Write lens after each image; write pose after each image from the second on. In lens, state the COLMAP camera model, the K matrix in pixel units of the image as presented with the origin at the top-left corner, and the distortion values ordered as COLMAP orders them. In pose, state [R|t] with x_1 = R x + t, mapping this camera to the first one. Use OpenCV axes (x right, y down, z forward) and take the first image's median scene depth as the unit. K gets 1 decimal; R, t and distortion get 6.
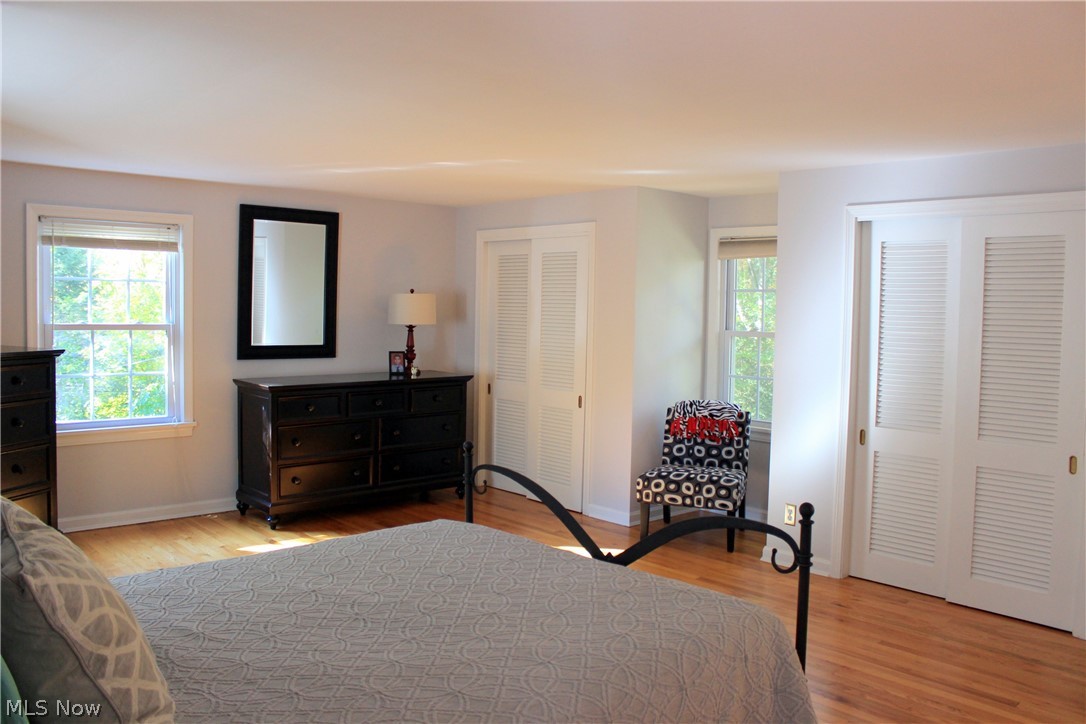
lens RADIAL K [[913.8, 0, 543.0], [0, 913.8, 362.0], [0, 0, 1]] dist [-0.001518, -0.001680]
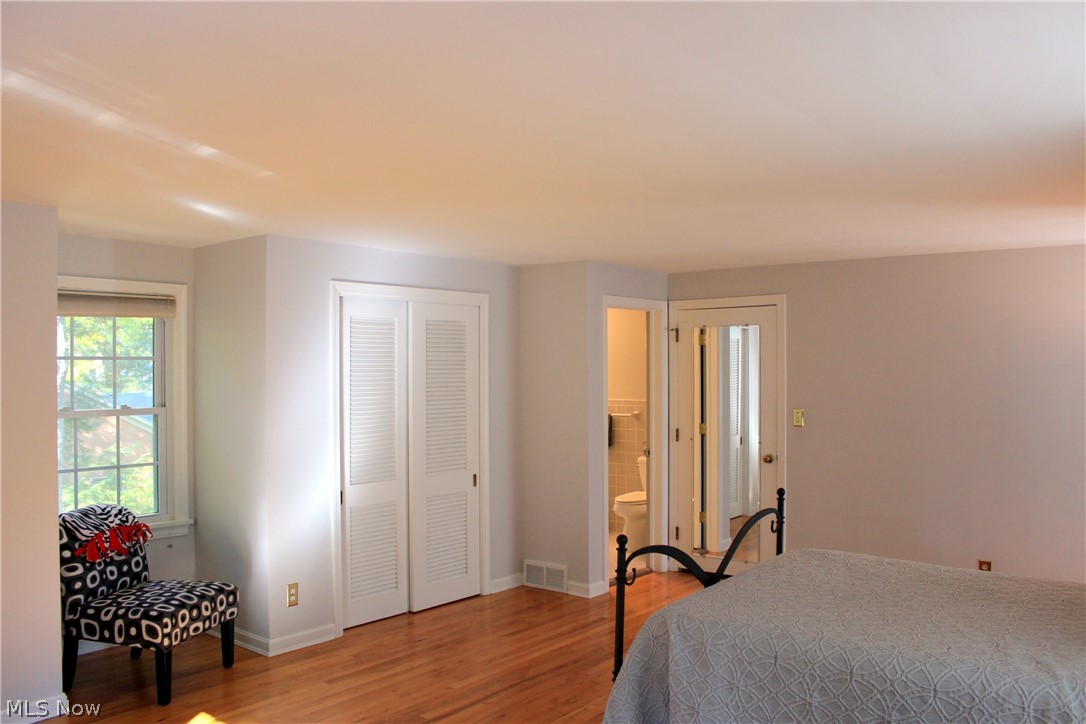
lens RADIAL K [[924.5, 0, 543.0], [0, 924.5, 362.0], [0, 0, 1]] dist [-0.078288, 0.000222]
pose [[-0.131459, -0.012442, 0.991244, -0.775590], [0.066037, 0.997590, 0.021279, -0.086170], [-0.989120, 0.068256, -0.130320, 0.932066]]
